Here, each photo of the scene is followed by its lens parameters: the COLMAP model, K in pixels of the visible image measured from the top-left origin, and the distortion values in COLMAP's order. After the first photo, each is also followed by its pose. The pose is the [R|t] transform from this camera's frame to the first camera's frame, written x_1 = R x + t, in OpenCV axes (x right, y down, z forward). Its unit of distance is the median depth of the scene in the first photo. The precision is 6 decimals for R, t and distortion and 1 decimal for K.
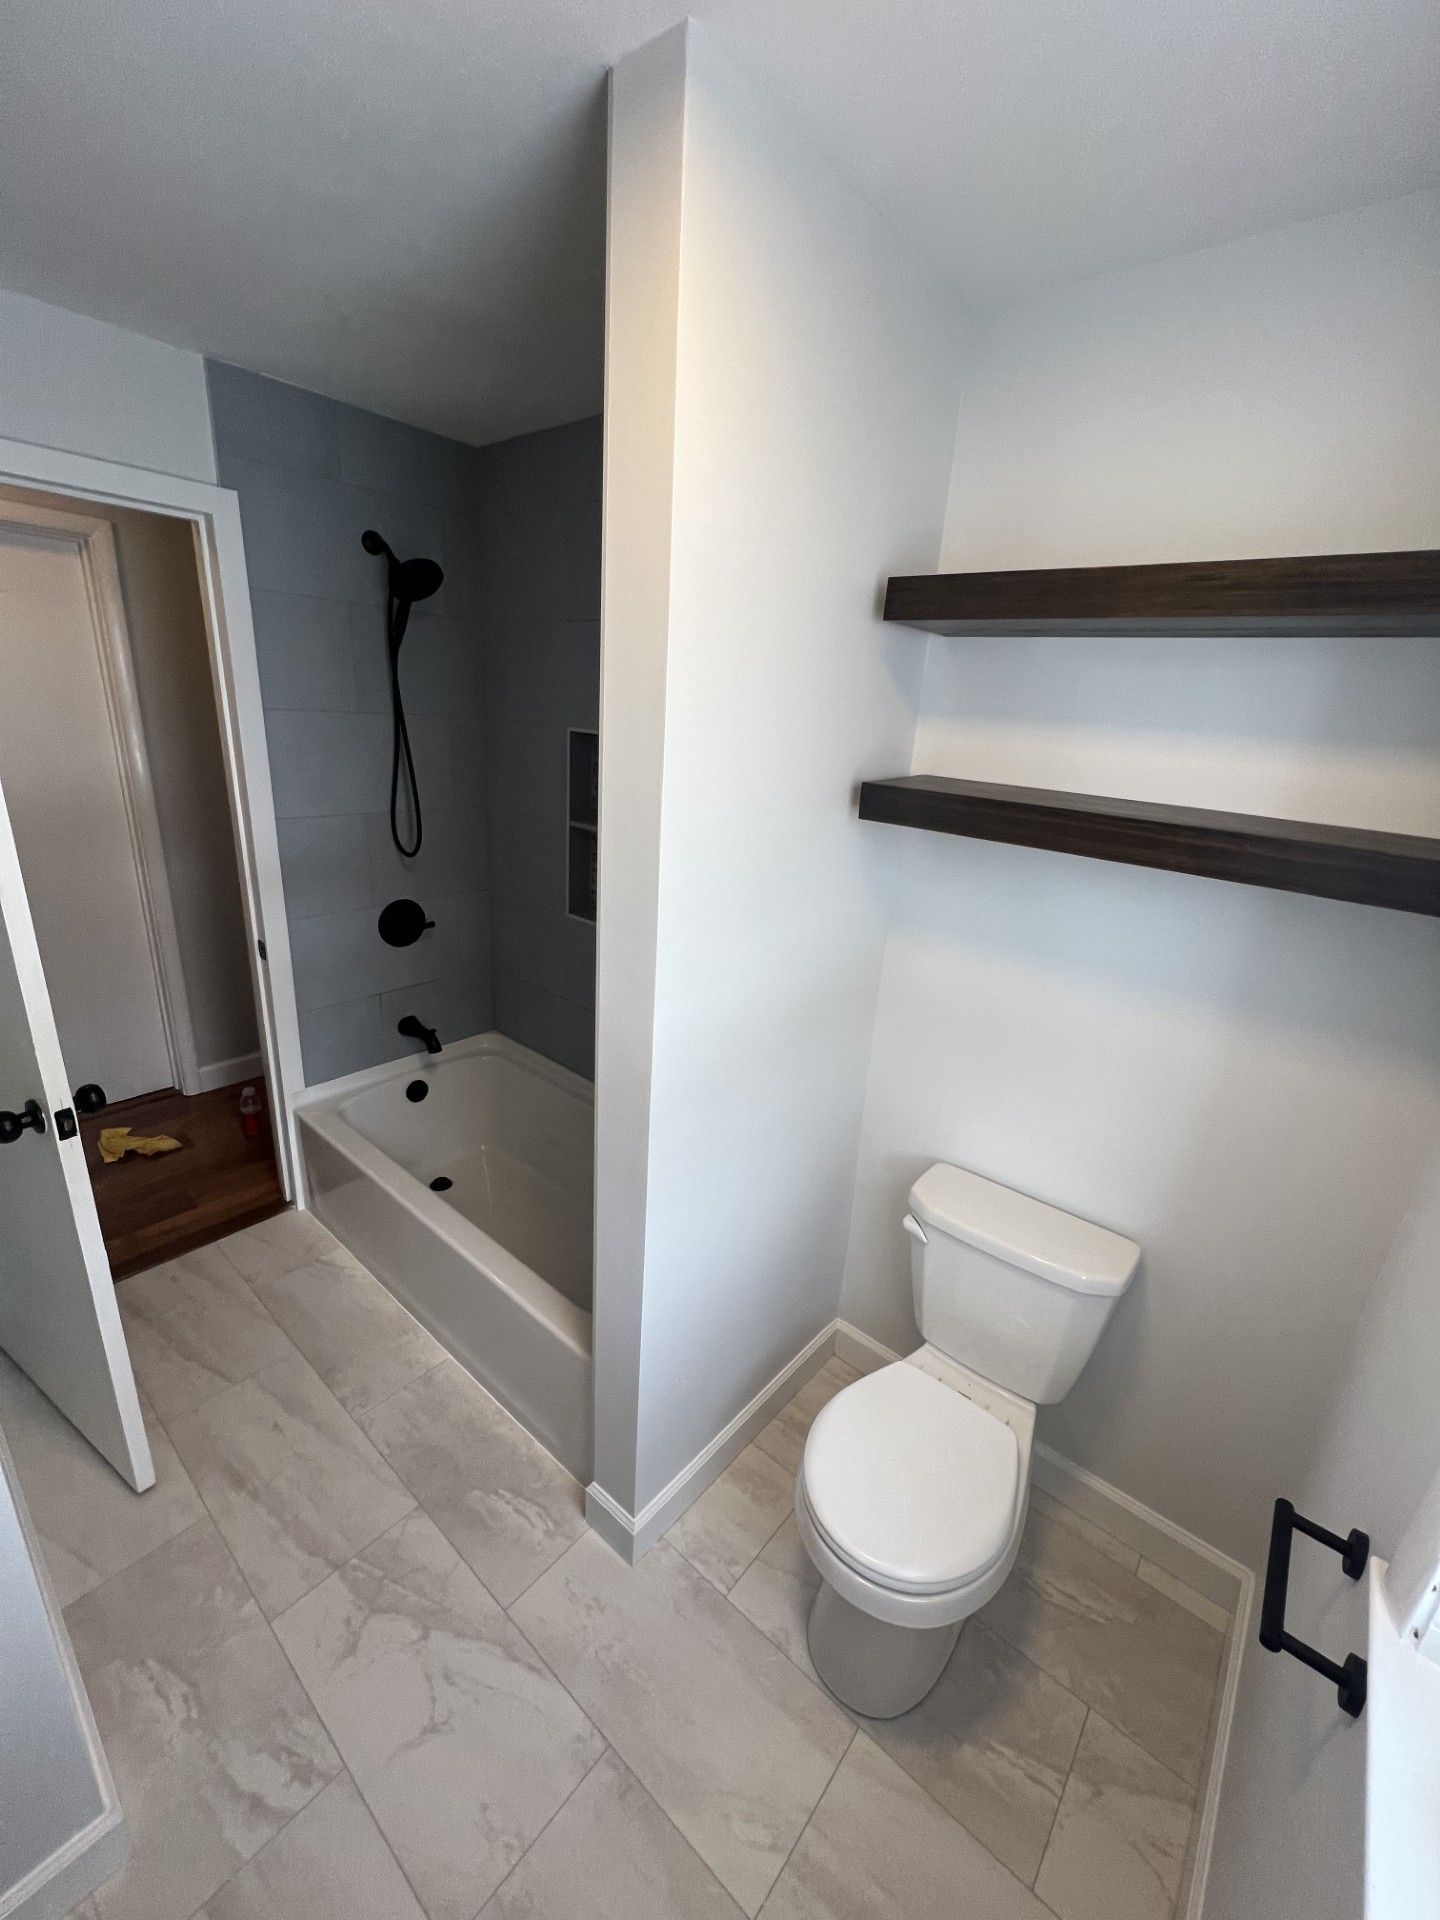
lens RADIAL K [[768.2, 0, 731.0], [0, 768.2, 959.0], [0, 0, 1]] dist [0.003894, 0.000180]
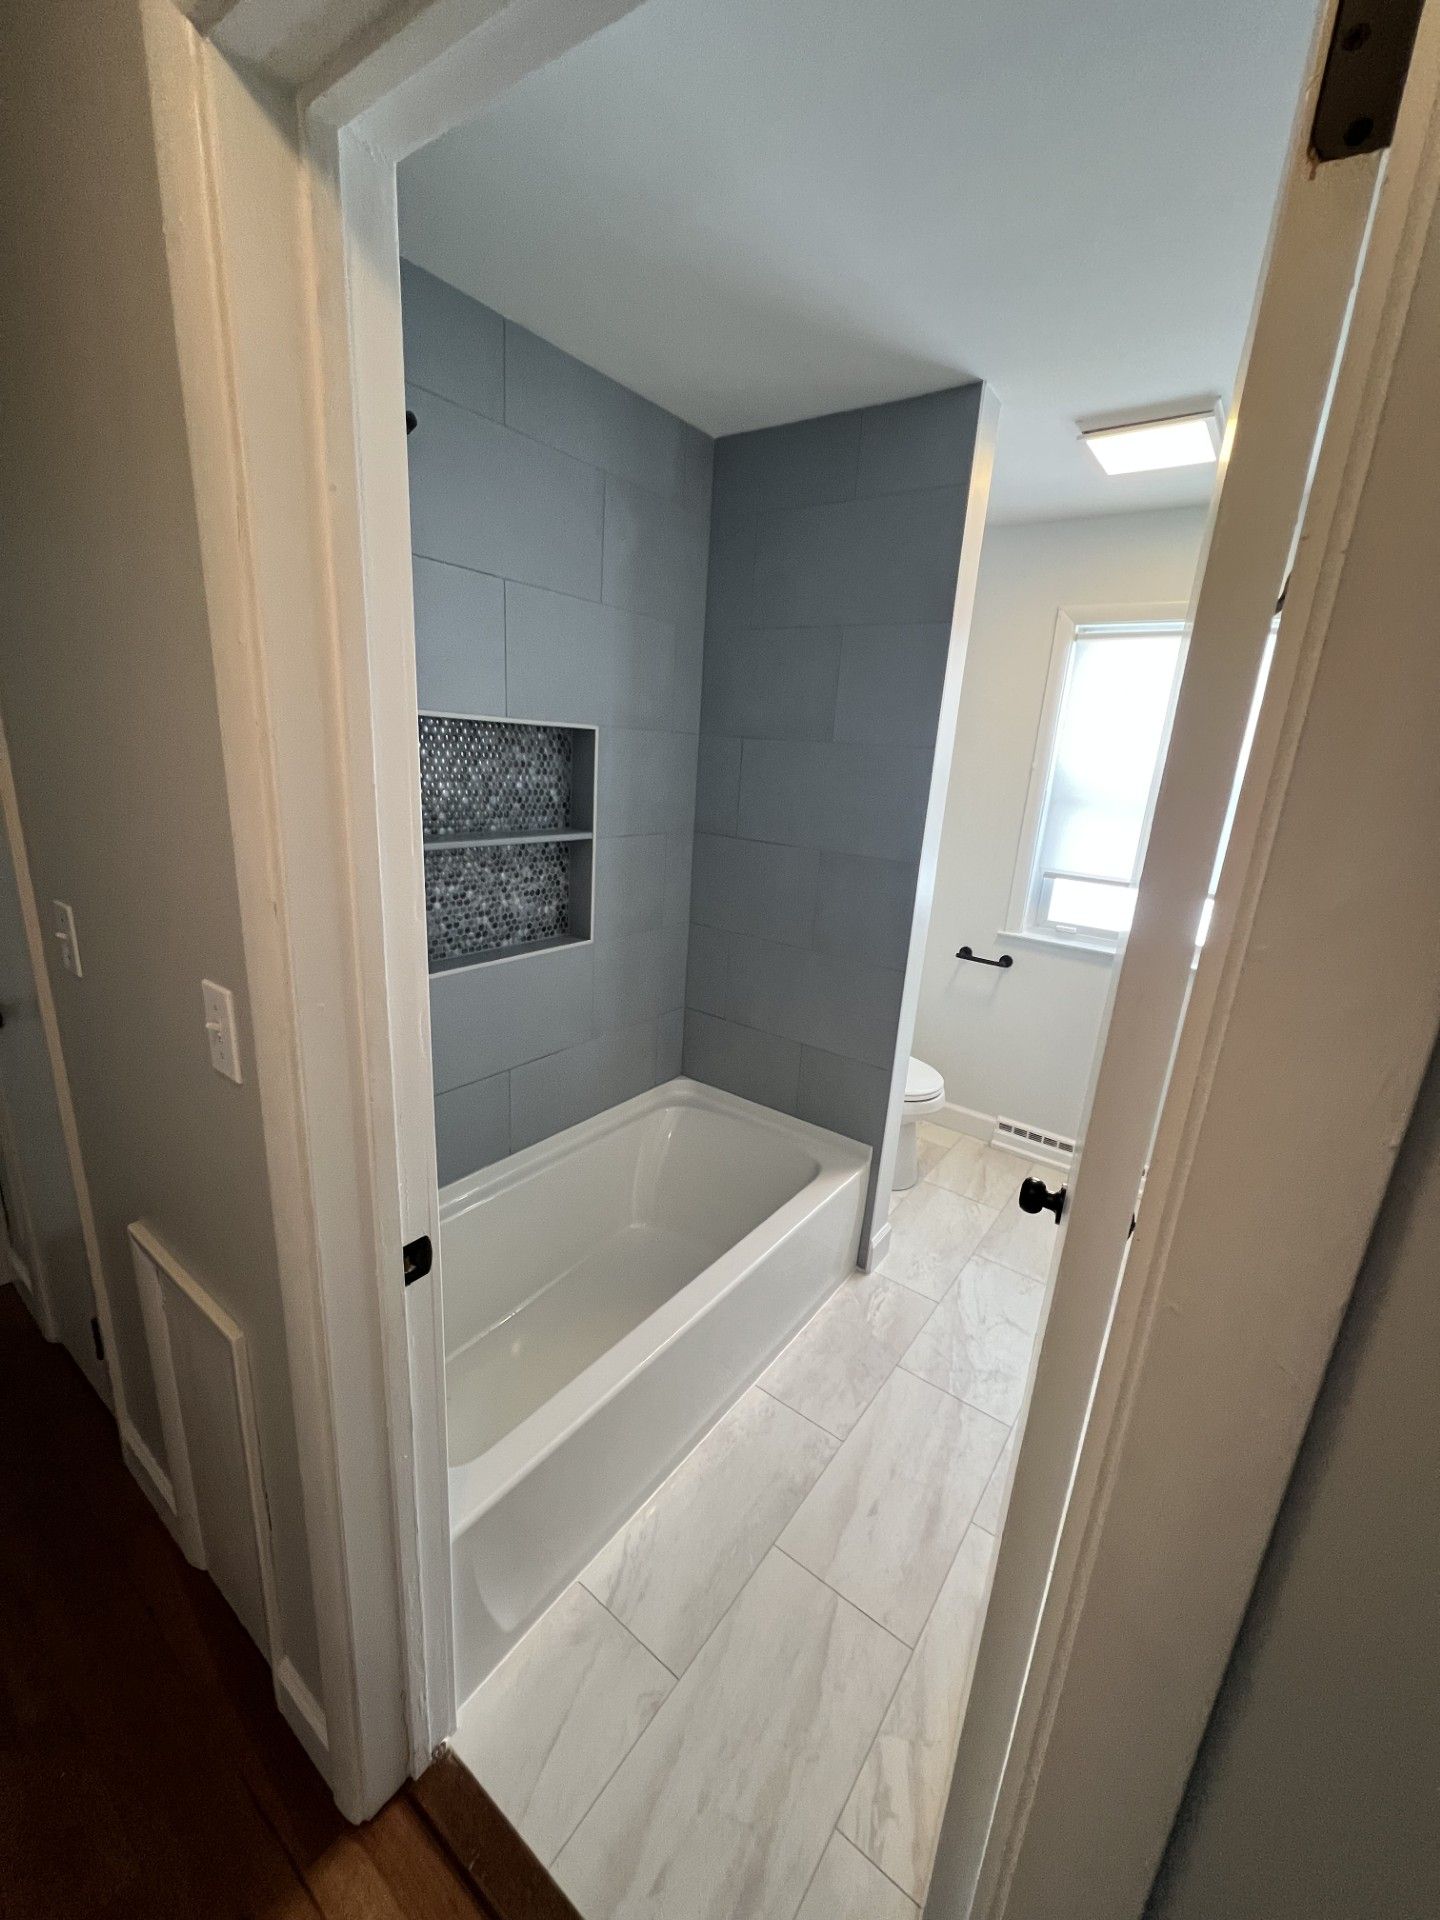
lens RADIAL K [[768.2, 0, 726.8], [0, 768.2, 954.3], [0, 0, 1]] dist [0.003894, 0.000180]
pose [[-0.056817, -0.338025, 0.939421, -1.200728], [0.260958, 0.903202, 0.340775, -0.333141], [-0.963677, 0.264511, 0.036893, 0.953389]]
